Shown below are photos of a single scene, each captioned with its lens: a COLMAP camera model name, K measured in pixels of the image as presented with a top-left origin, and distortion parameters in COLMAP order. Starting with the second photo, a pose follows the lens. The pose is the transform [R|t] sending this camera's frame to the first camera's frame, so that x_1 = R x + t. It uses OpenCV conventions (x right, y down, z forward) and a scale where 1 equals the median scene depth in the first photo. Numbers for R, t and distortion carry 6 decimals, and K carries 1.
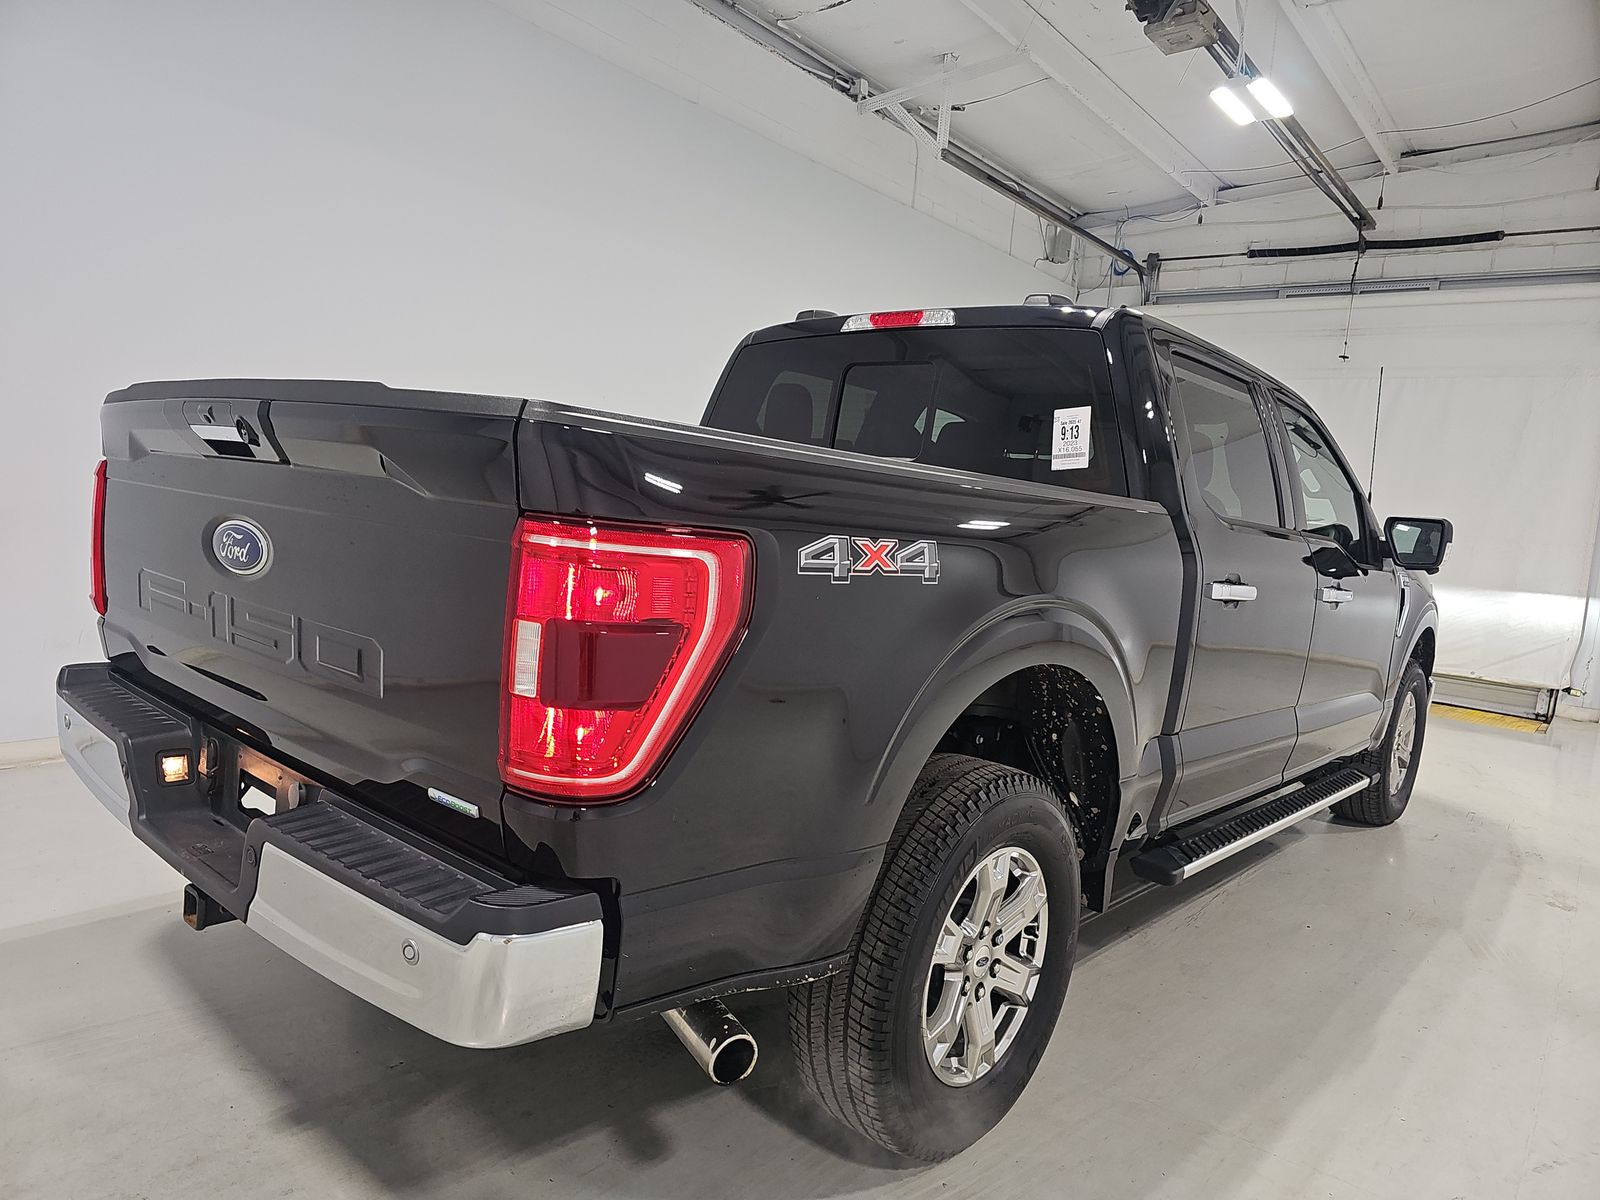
lens RADIAL K [[1032.8, 0, 758.9], [0, 1032.8, 599.9], [0, 0, 1]] dist [0.023372, -0.025376]
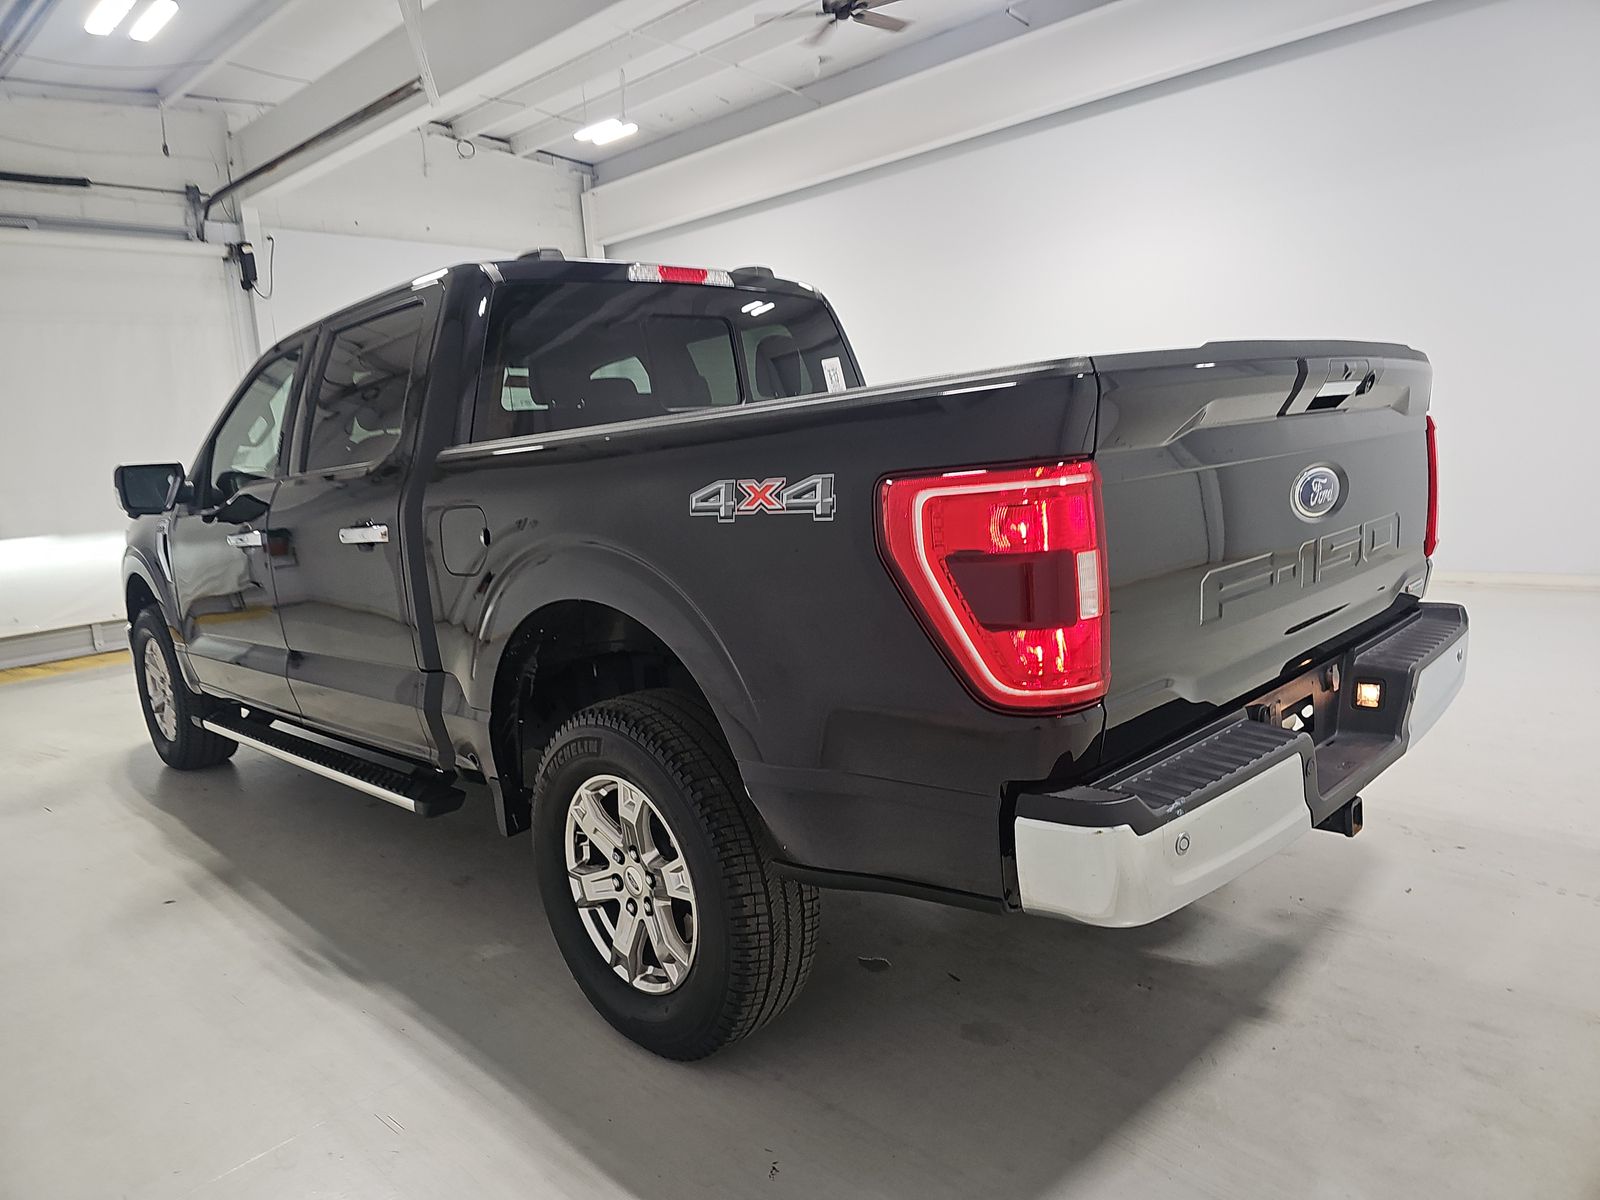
lens RADIAL K [[1054.0, 0, 743.7], [0, 1054.0, 598.4], [0, 0, 1]] dist [0.019285, -0.025406]
pose [[0.067460, -0.222682, 0.972554, -0.380364], [0.174024, 0.962459, 0.208299, -0.066377], [-0.982428, 0.155196, 0.103679, 0.347111]]
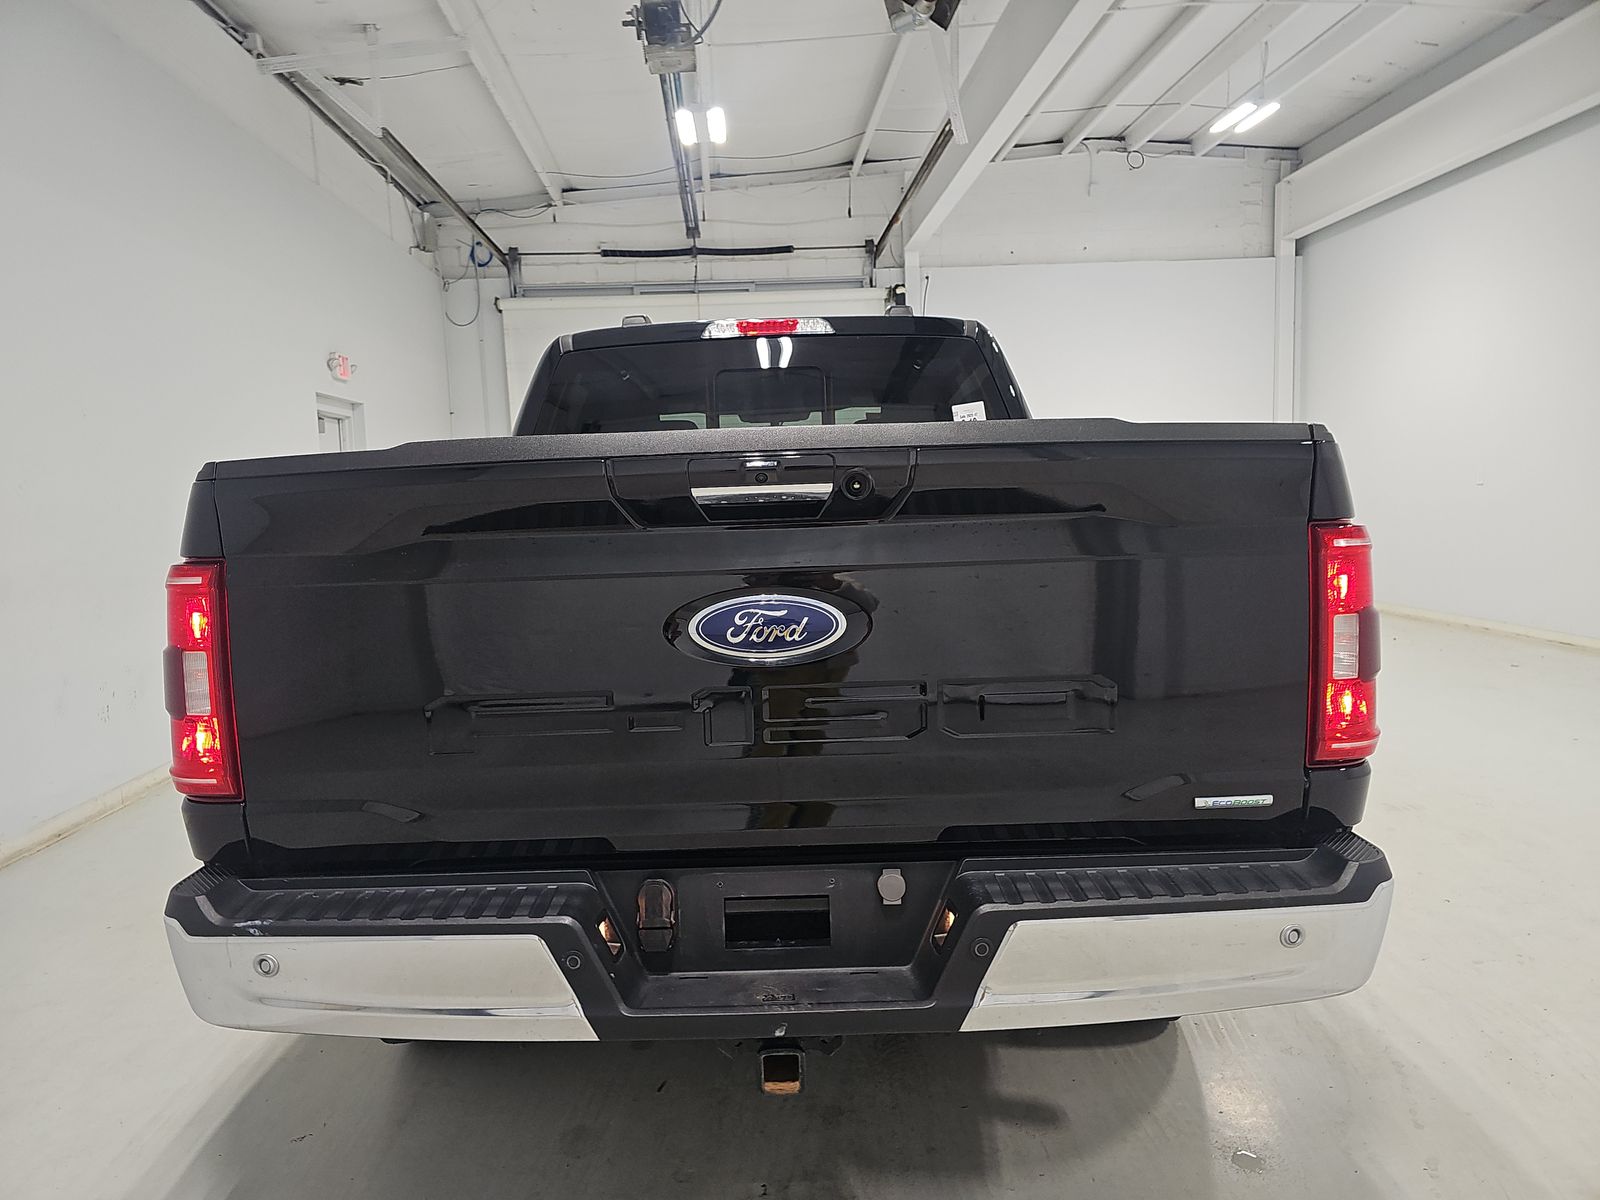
lens RADIAL K [[1054.0, 0, 743.7], [0, 1054.0, 598.4], [0, 0, 1]] dist [0.019285, -0.025406]
pose [[0.749596, -0.163544, 0.641372, -0.242046], [0.157981, 0.985195, 0.066577, -0.030019], [-0.642765, 0.051419, 0.764336, 0.085253]]
